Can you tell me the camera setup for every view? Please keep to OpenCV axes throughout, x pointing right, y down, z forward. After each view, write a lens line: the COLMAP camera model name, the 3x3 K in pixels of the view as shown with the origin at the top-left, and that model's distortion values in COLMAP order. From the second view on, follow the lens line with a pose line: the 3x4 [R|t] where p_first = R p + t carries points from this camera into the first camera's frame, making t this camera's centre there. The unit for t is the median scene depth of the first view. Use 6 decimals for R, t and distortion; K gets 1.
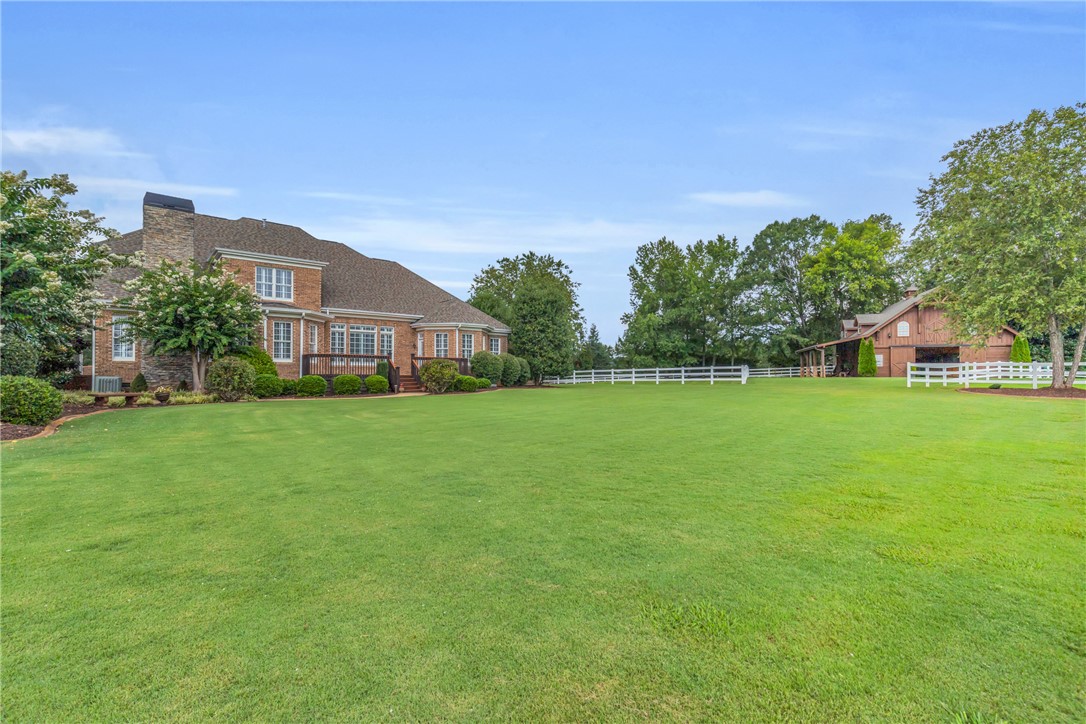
lens RADIAL K [[495.2, 0, 543.0], [0, 495.2, 362.0], [0, 0, 1]] dist [0.002495, 0.000267]
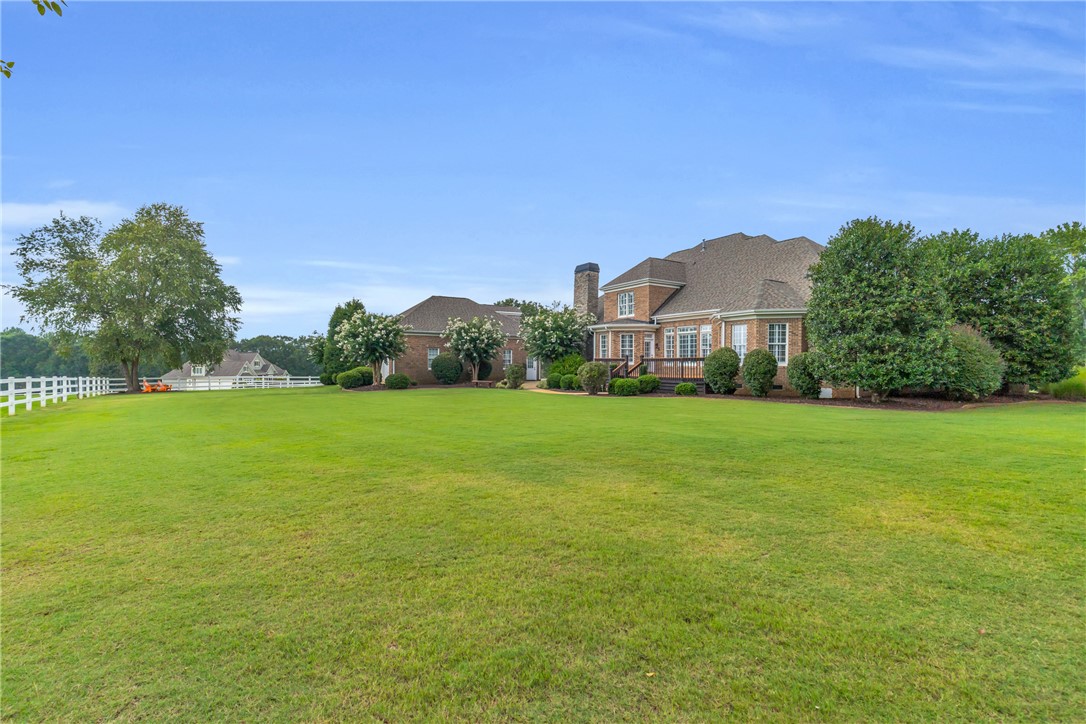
lens RADIAL K [[495.2, 0, 543.0], [0, 495.2, 362.0], [0, 0, 1]] dist [0.002495, 0.000267]
pose [[-0.262841, -0.000813, -0.964839, 0.697269], [0.014783, 0.999879, -0.004870, -0.004837], [0.964726, -0.015544, -0.262797, 1.048432]]
